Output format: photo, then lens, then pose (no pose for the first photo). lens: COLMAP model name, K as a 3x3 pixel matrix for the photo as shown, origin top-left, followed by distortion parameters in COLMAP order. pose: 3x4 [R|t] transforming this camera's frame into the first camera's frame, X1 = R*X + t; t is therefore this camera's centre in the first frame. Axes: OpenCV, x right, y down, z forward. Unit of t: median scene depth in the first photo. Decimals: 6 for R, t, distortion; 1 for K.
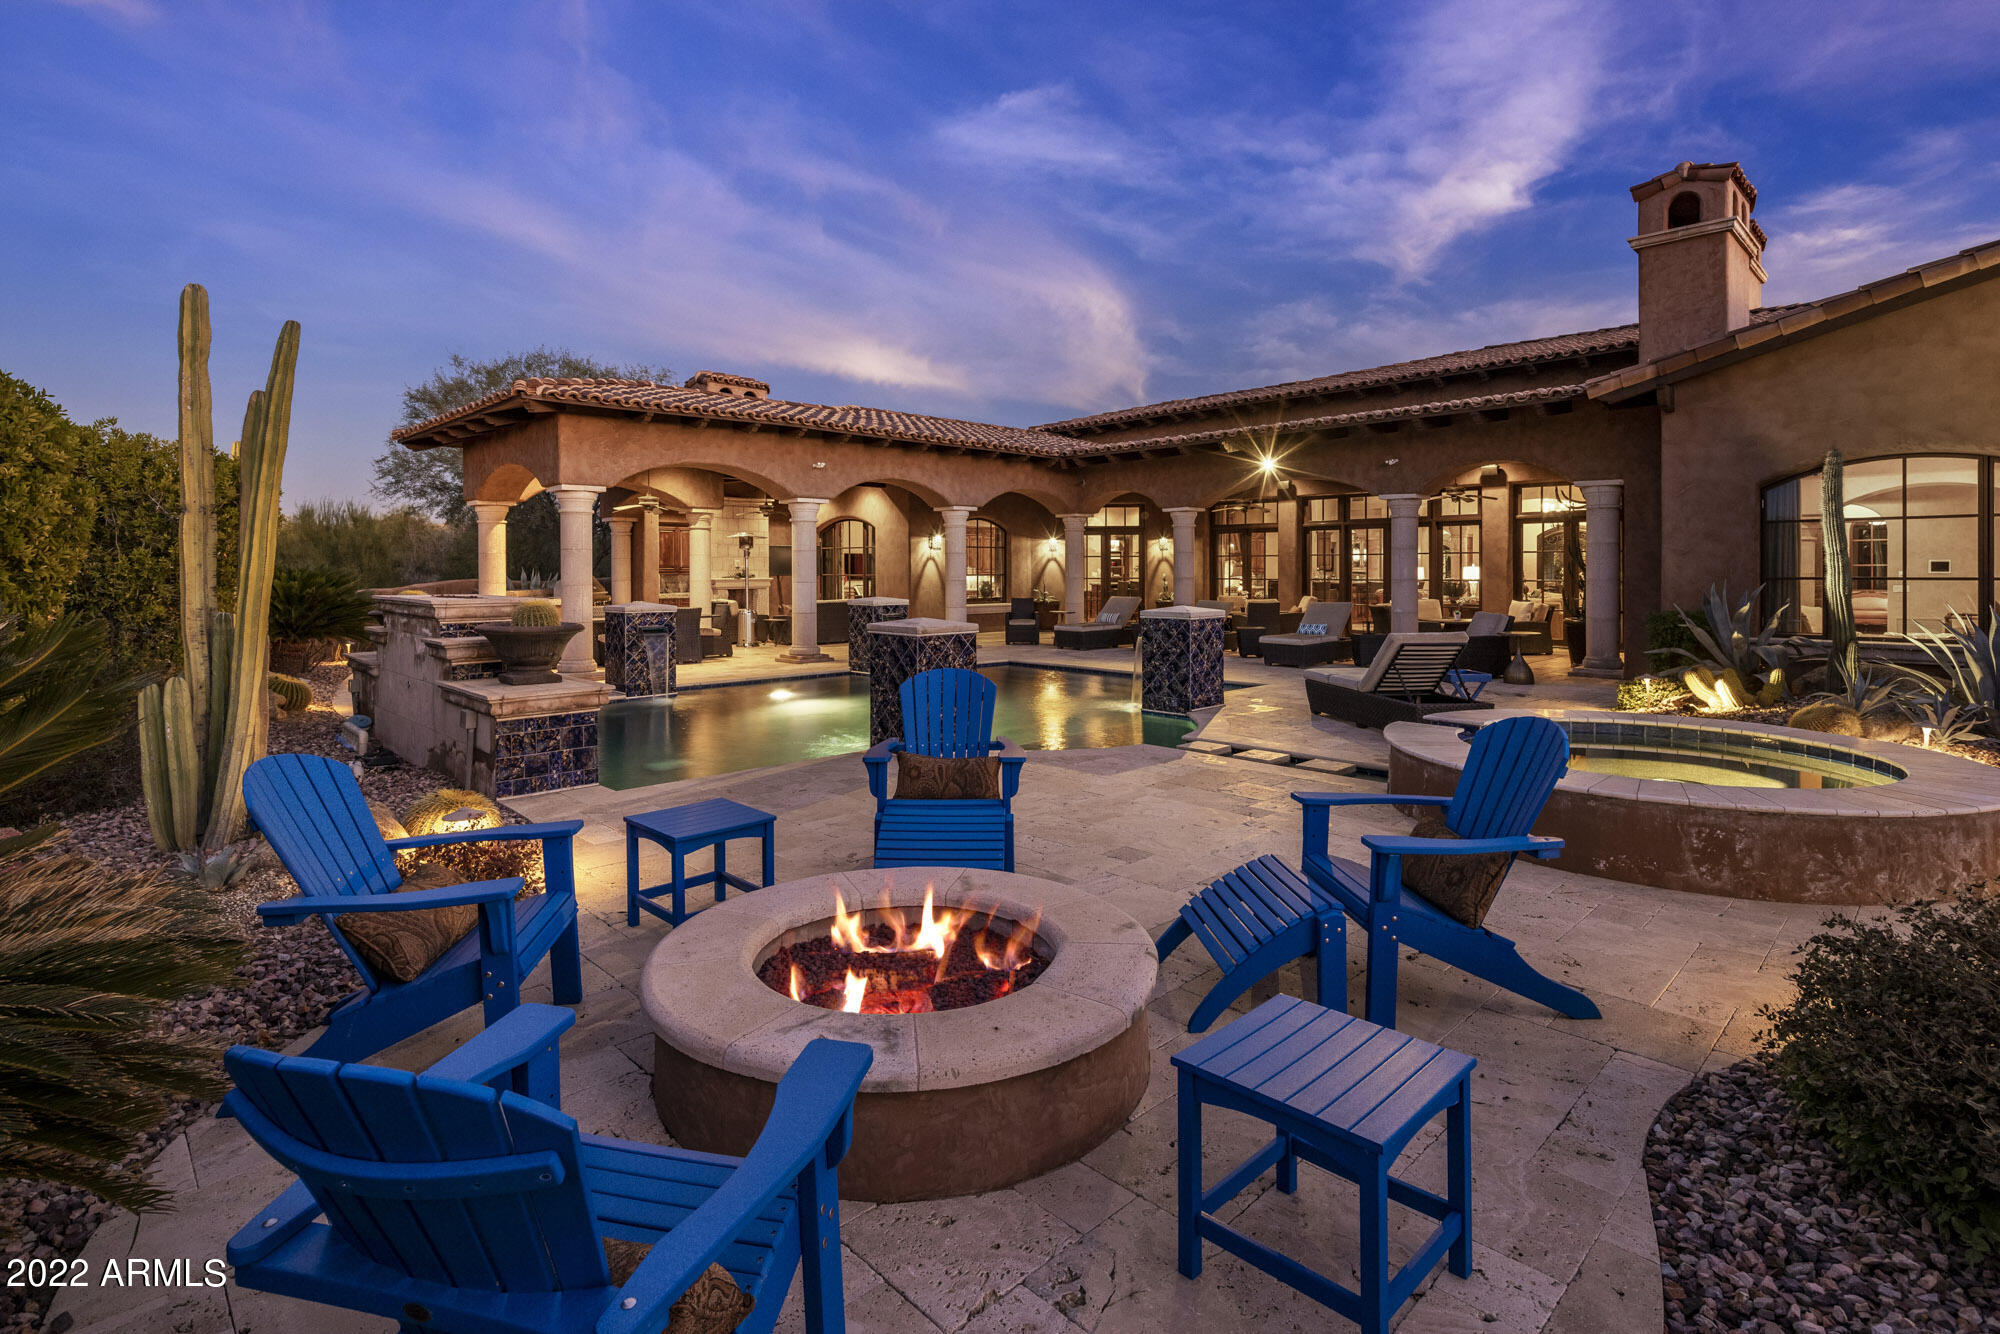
lens RADIAL K [[958.0, 0, 997.5], [0, 958.0, 572.2], [0, 0, 1]] dist [0.001249, -0.000364]
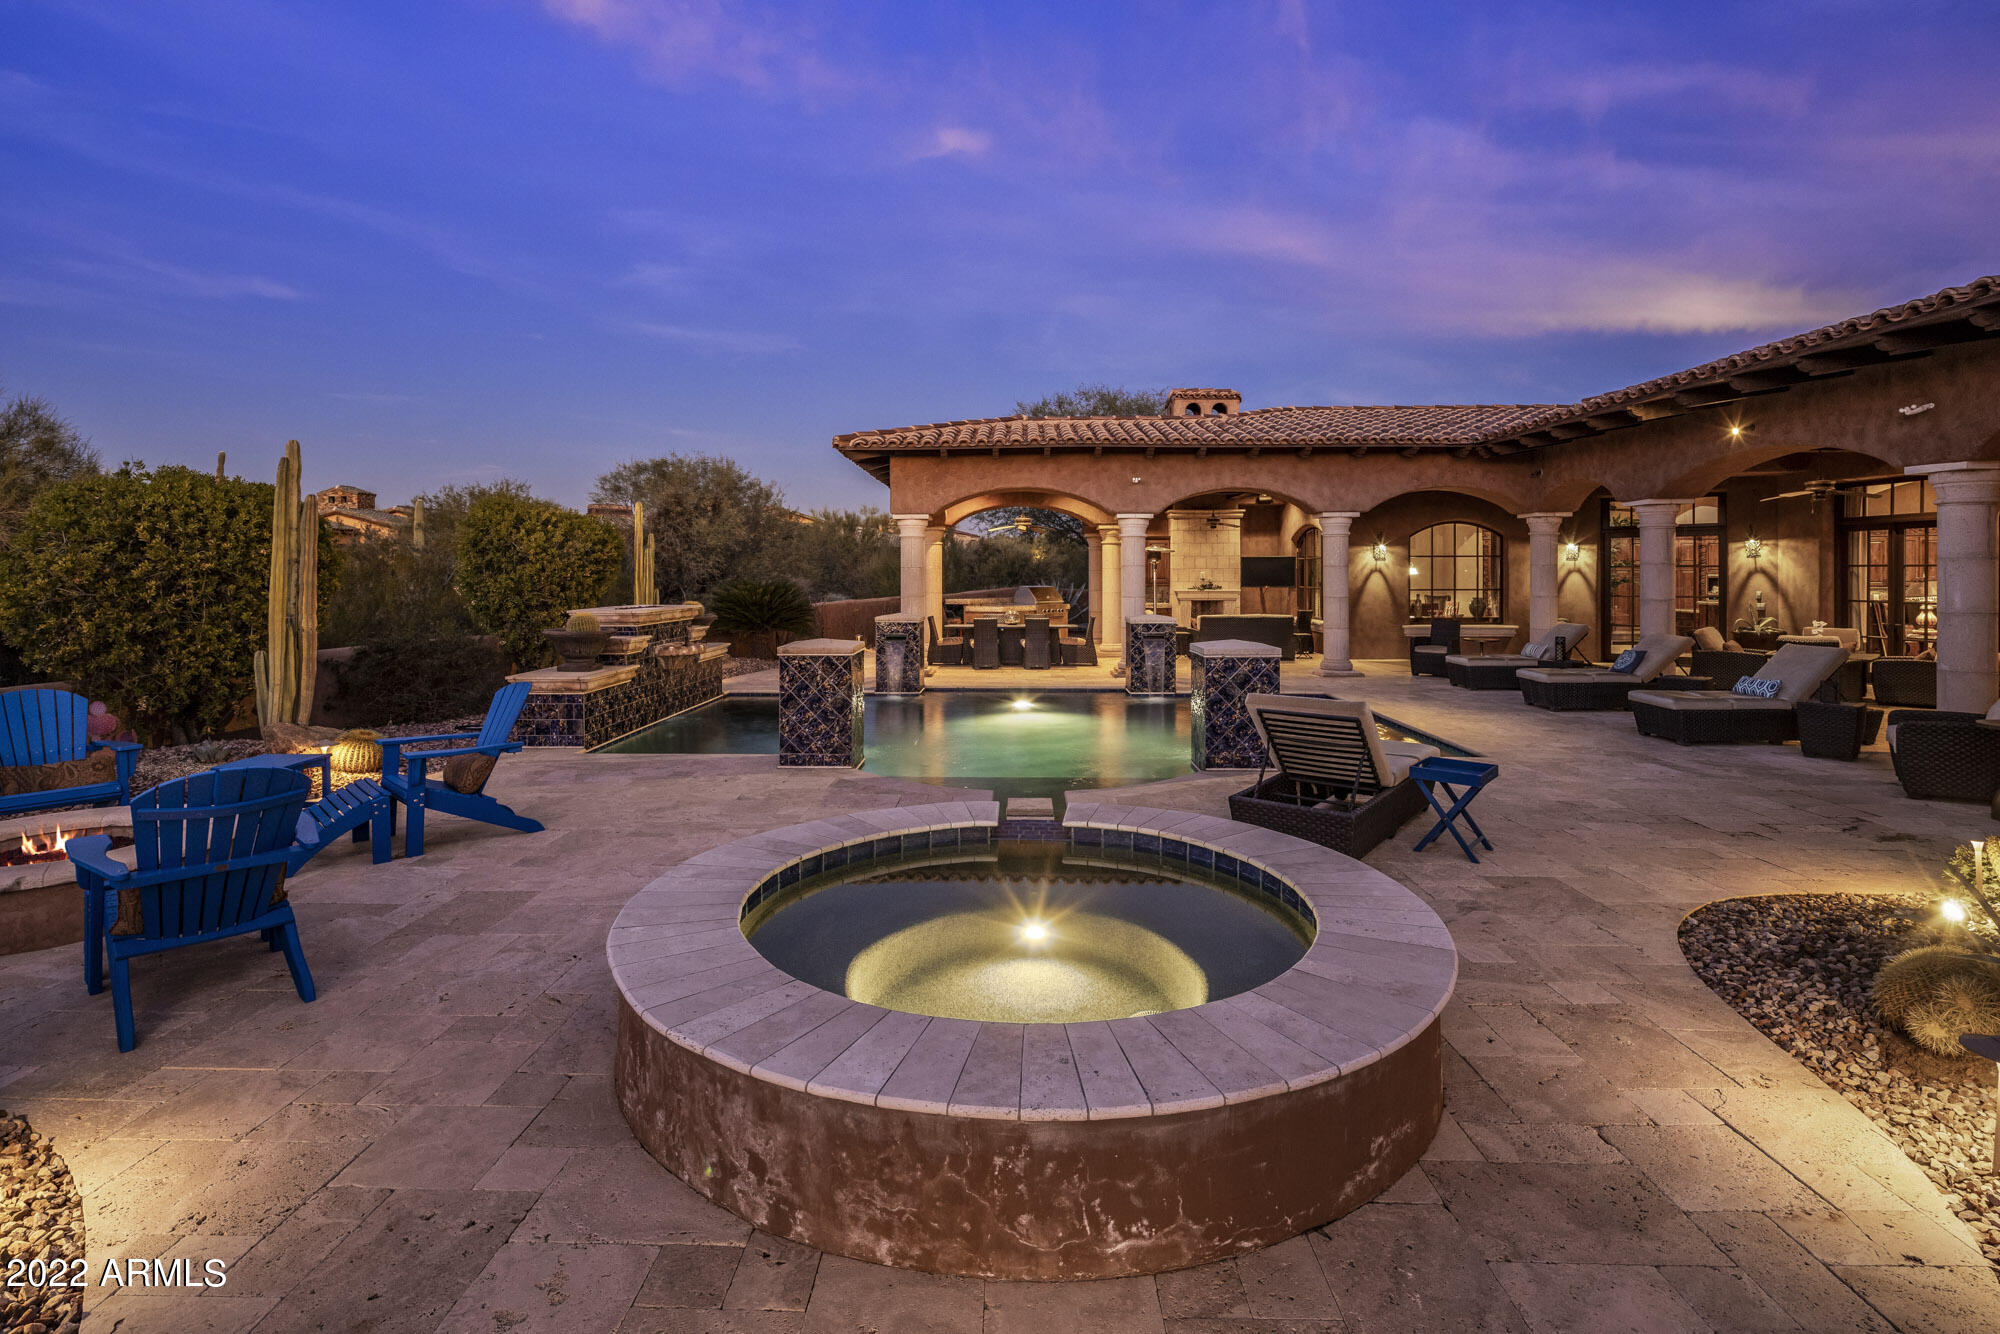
lens RADIAL K [[980.8, 0, 996.0], [0, 980.8, 619.6], [0, 0, 1]] dist [0.006467, 0.000080]
pose [[0.705596, 0.035479, -0.707726, 0.333681], [-0.002703, 0.998873, 0.047380, -0.011523], [0.708609, -0.031518, 0.704897, 0.132563]]
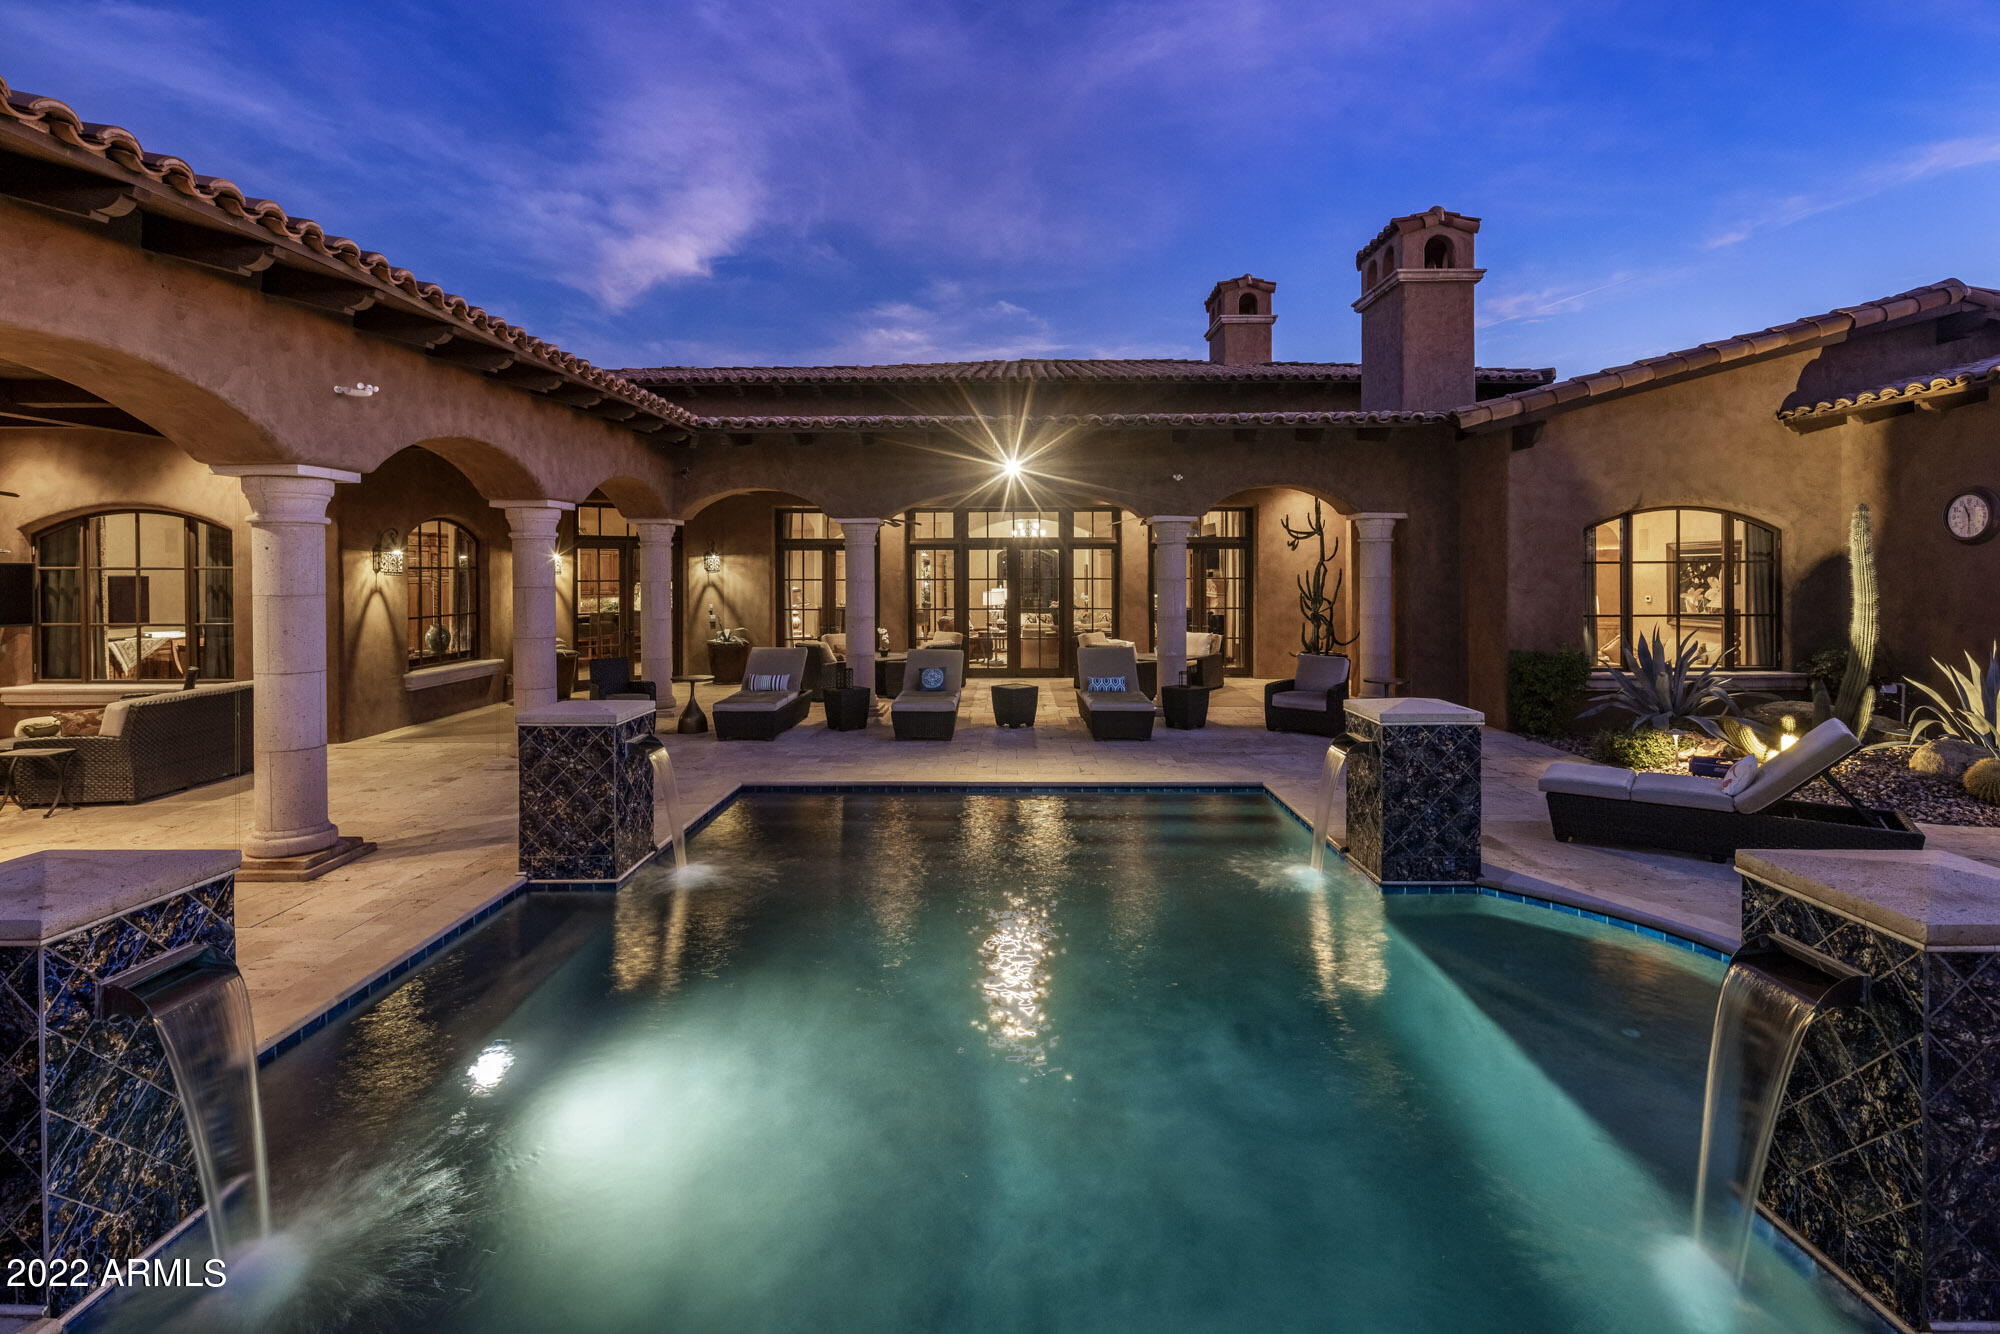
lens RADIAL K [[958.0, 0, 997.5], [0, 958.0, 572.2], [0, 0, 1]] dist [0.001249, -0.000364]
pose [[0.701233, -0.002342, 0.712929, -0.219545], [0.004981, 0.999986, -0.001614, -0.023264], [-0.712915, 0.004683, 0.701235, 0.390496]]
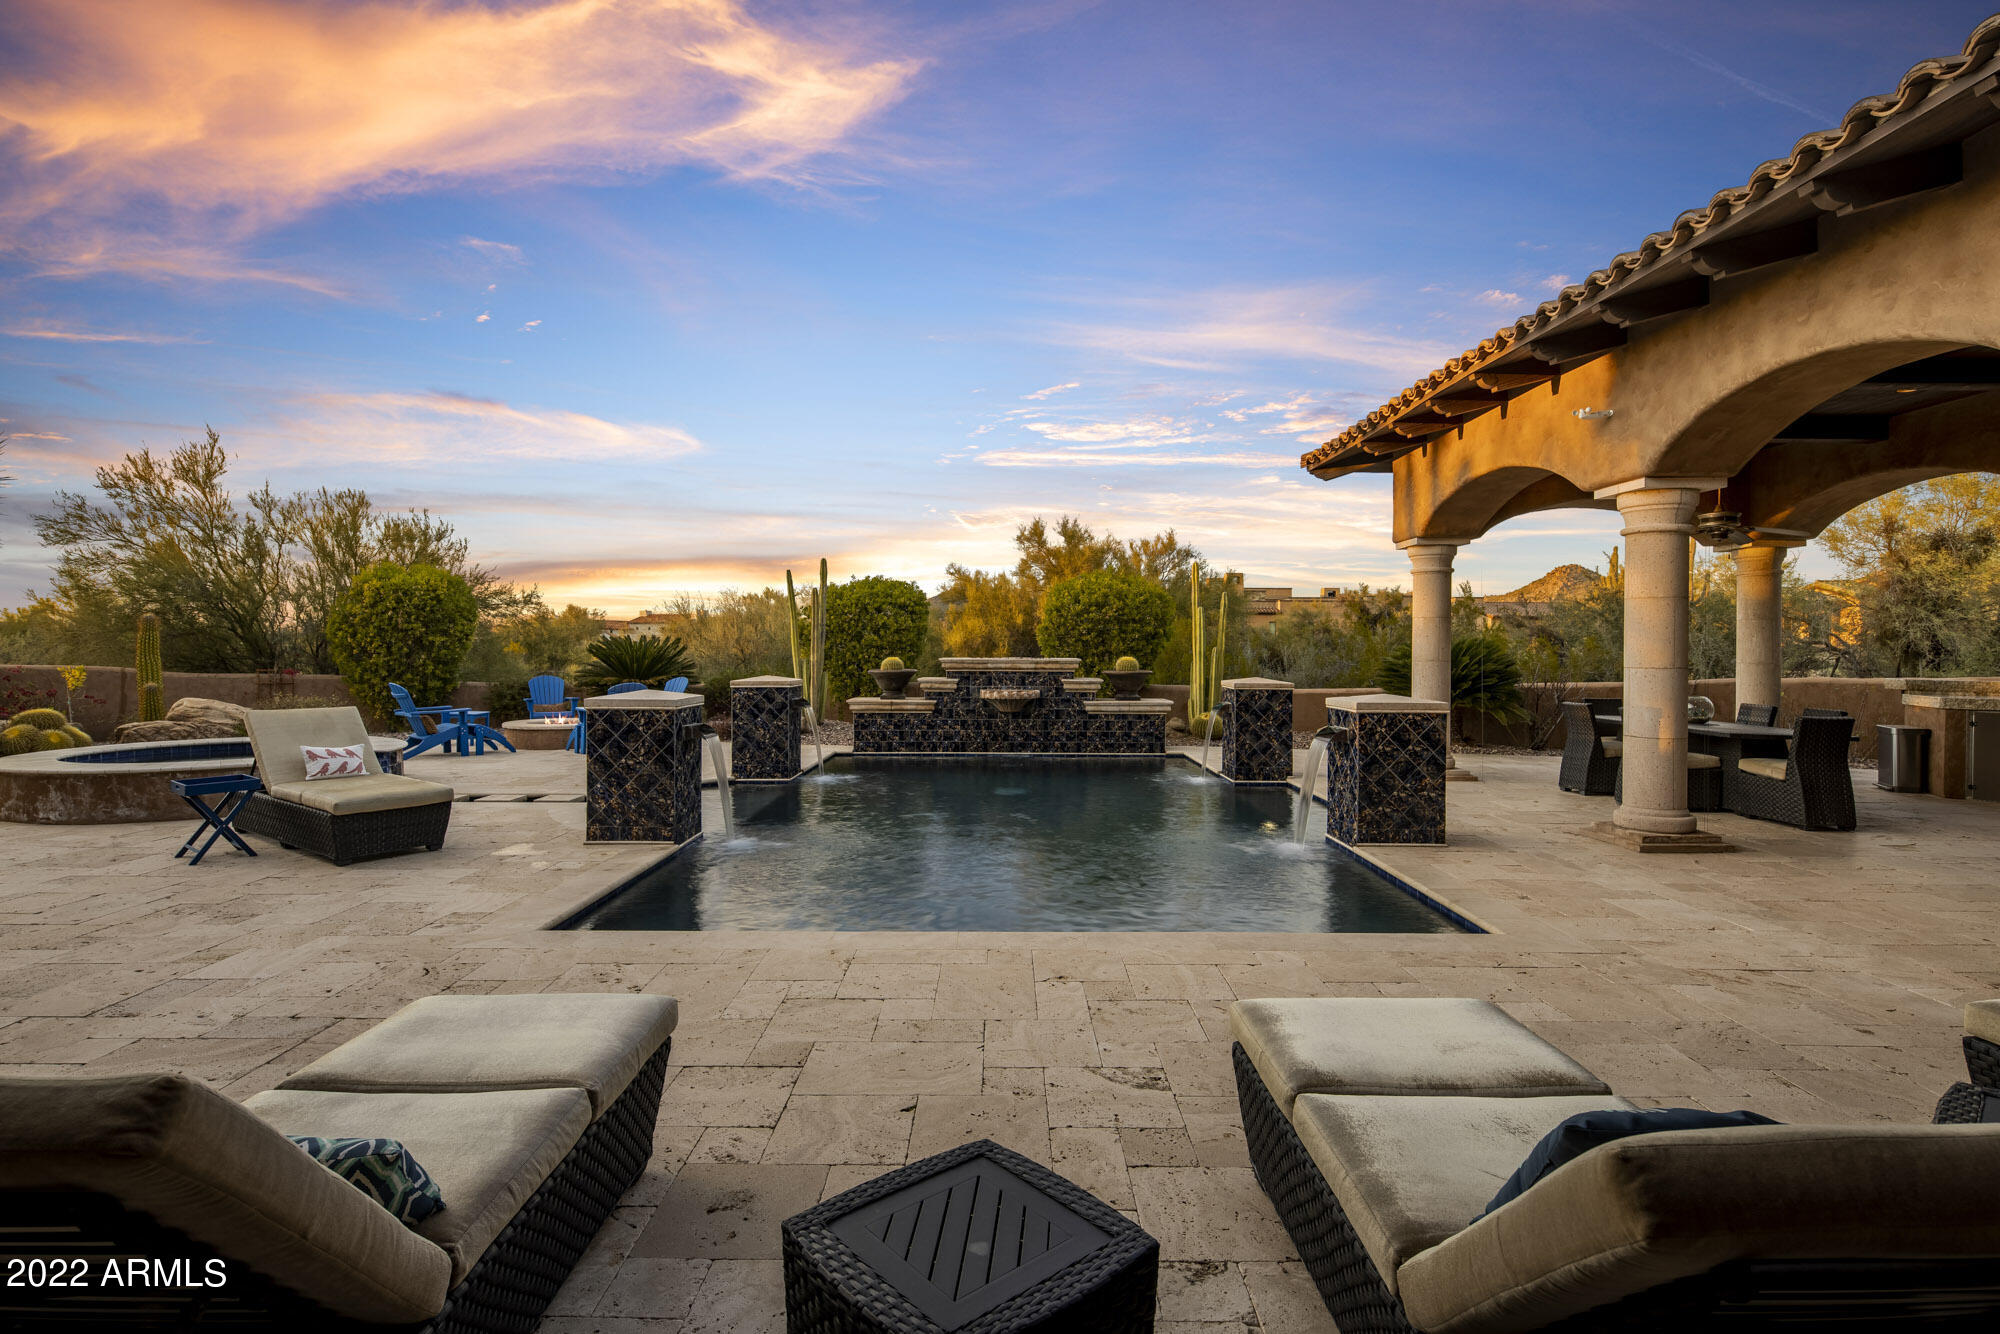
lens RADIAL K [[960.7, 0, 994.8], [0, 960.7, 655.5], [0, 0, 1]] dist [-0.000058, -0.000794]
pose [[-0.697296, 0.004725, -0.716768, 0.263466], [-0.004404, 0.999931, 0.010876, 0.000668], [0.716770, 0.010741, -0.697227, 0.852252]]
